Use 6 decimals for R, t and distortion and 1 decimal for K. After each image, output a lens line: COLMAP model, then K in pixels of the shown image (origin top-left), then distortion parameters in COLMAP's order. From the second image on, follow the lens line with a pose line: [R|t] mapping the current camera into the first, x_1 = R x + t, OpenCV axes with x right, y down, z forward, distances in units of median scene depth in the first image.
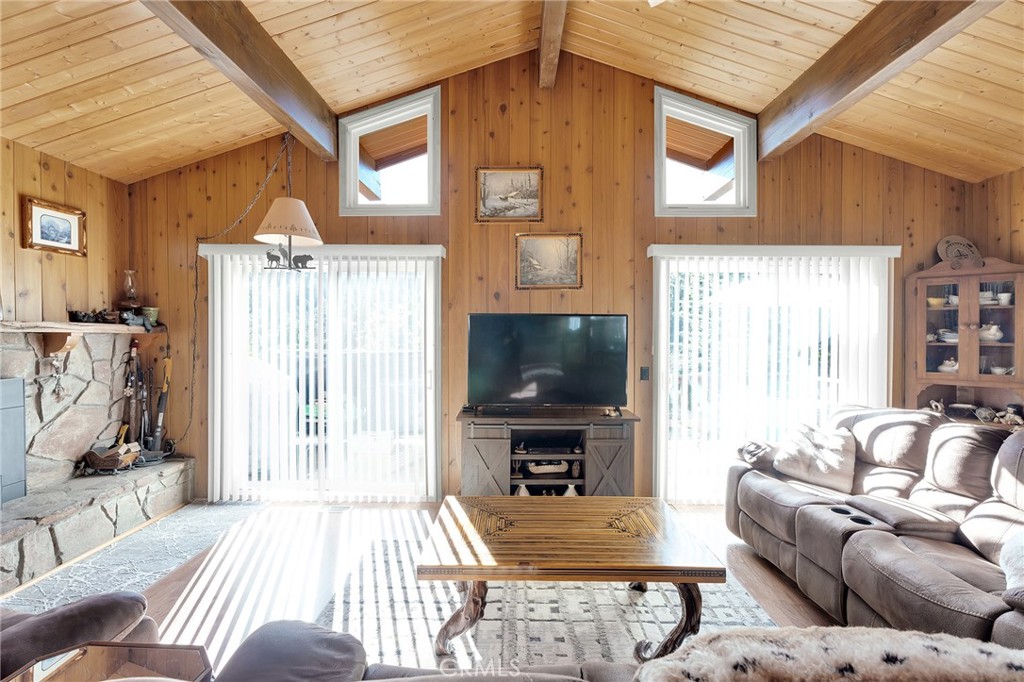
lens RADIAL K [[455.3, 0, 509.3], [0, 455.3, 336.3], [0, 0, 1]] dist [0.000263, 0.000145]
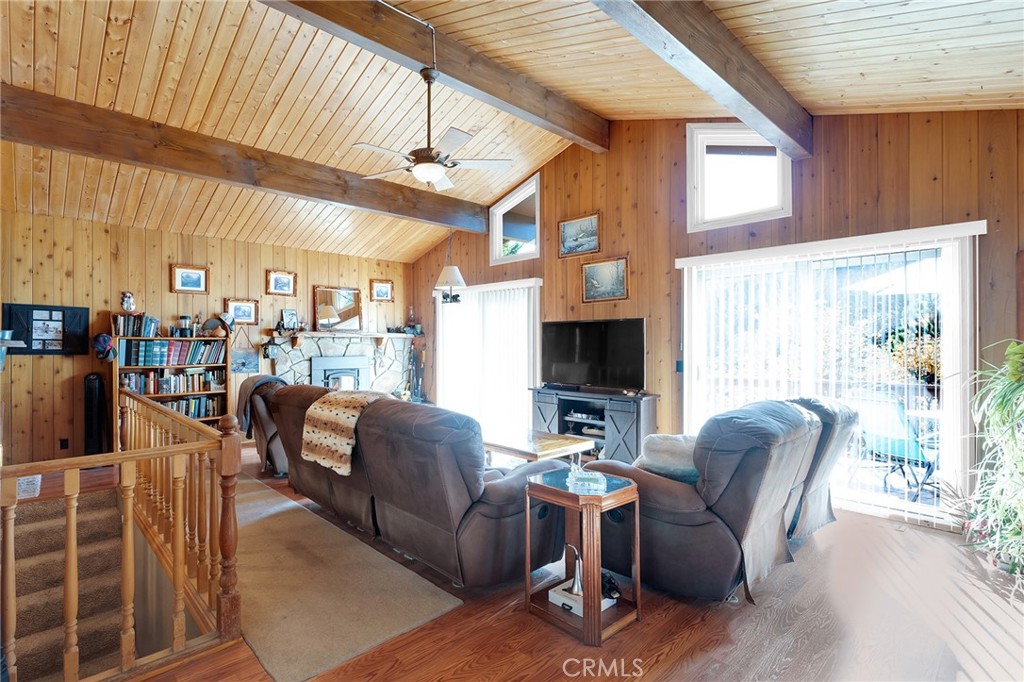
lens RADIAL K [[480.6, 0, 426.8], [0, 480.6, 339.8], [0, 0, 1]] dist [0.001454, 0.000347]
pose [[0.647847, -0.009501, -0.761712, 0.827764], [0.000844, 0.999931, -0.011754, 0.026637], [0.761770, 0.006972, 0.647810, -0.319991]]
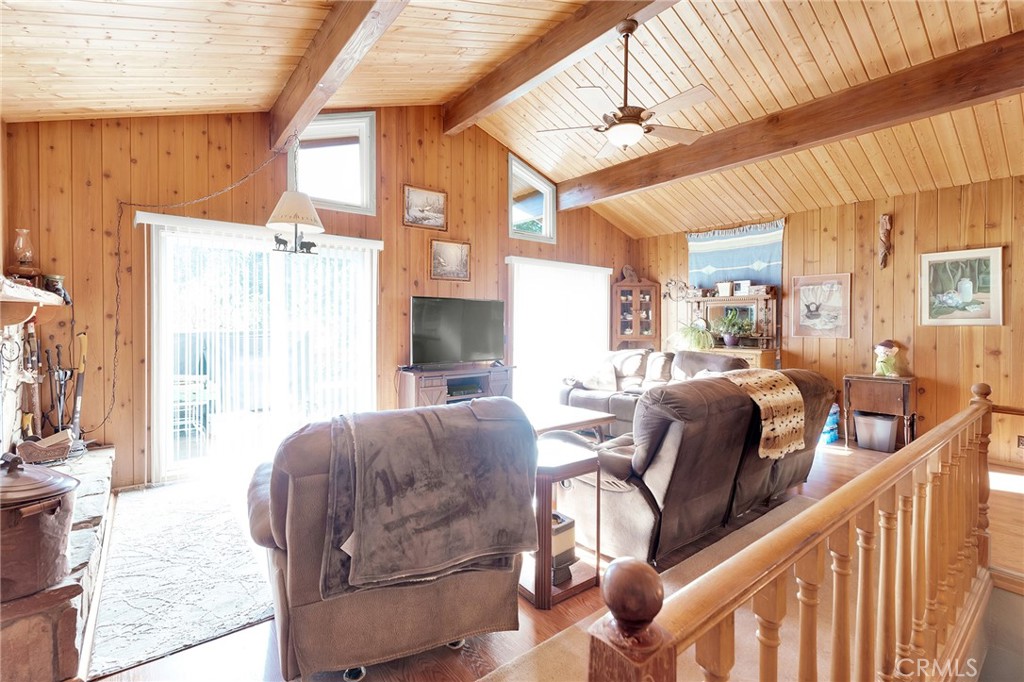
lens RADIAL K [[466.2, 0, 504.6], [0, 466.2, 323.0], [0, 0, 1]] dist [0.000947, 0.000256]
pose [[0.774990, -0.000898, 0.631973, -0.689632], [-0.000814, 0.999997, 0.002419, 0.023316], [-0.631973, -0.002389, 0.774986, -0.214284]]
